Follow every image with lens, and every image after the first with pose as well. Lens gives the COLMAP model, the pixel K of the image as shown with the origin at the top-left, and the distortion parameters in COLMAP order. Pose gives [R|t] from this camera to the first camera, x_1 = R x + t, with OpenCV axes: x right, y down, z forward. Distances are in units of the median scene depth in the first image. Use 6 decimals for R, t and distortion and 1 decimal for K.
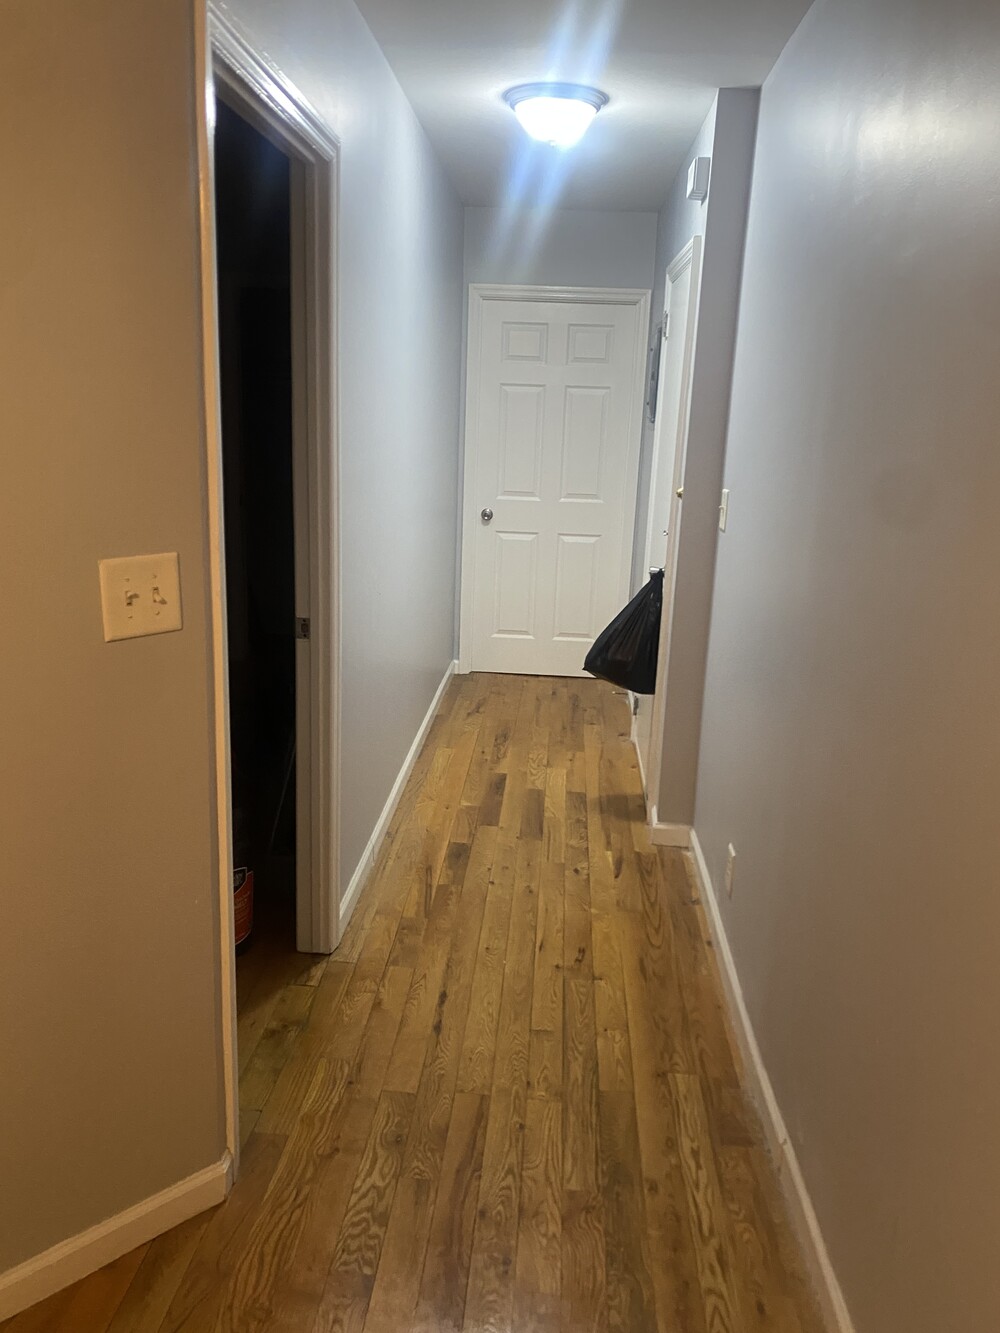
lens RADIAL K [[1028.0, 0, 499.8], [0, 1028.0, 666.3], [0, 0, 1]] dist [0.003623, -0.000673]
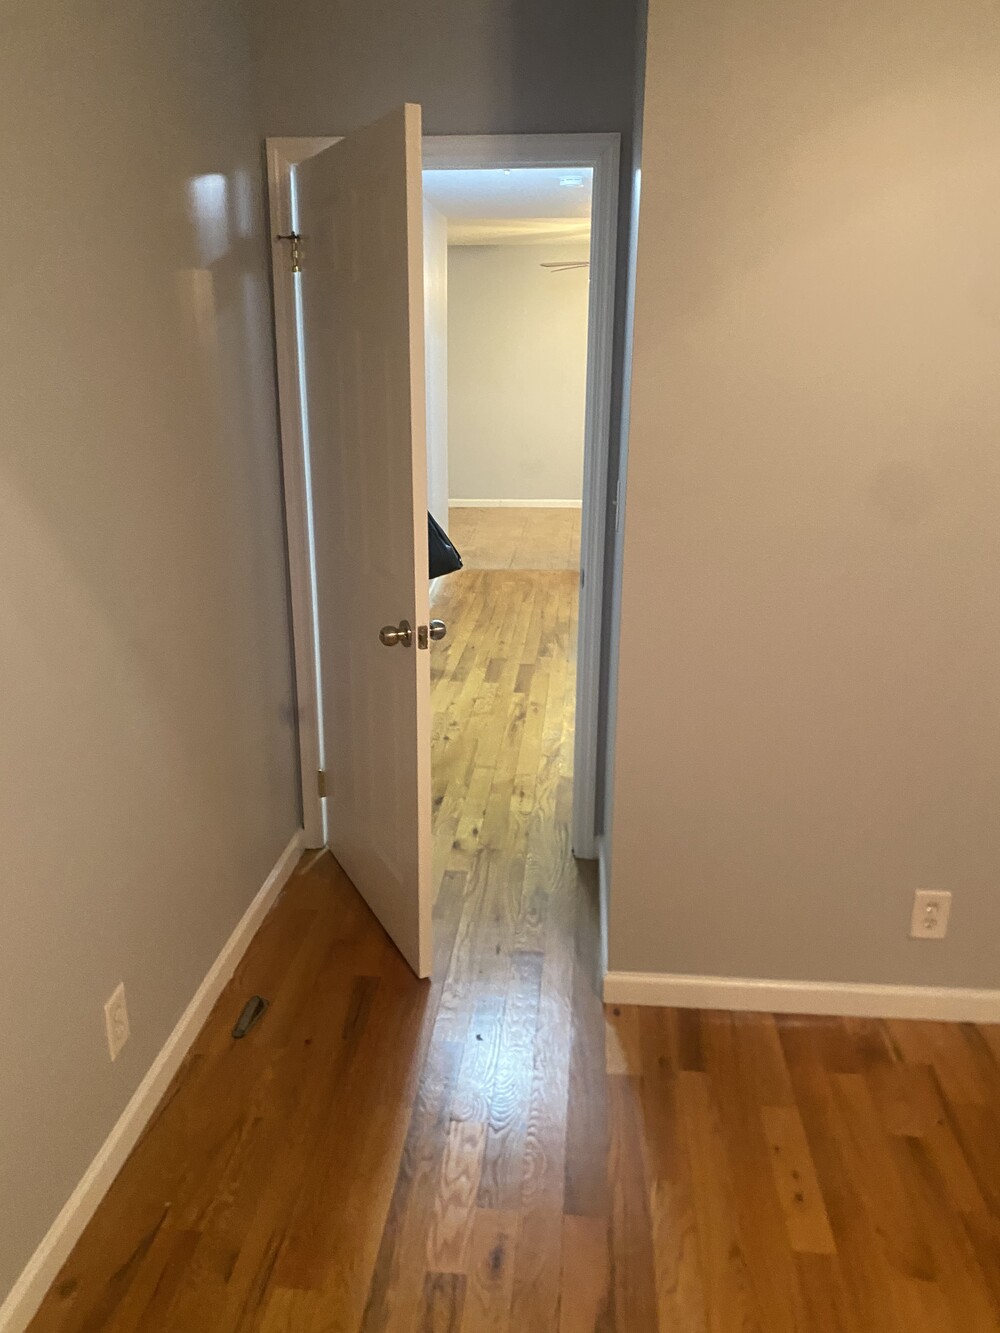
lens RADIAL K [[1028.0, 0, 500.9], [0, 1028.0, 659.7], [0, 0, 1]] dist [0.003623, -0.000673]
pose [[-0.998580, -0.053230, 0.001996, 0.021304], [-0.044529, 0.854755, 0.517119, -0.543919], [-0.029232, 0.516296, -0.855911, 2.052397]]
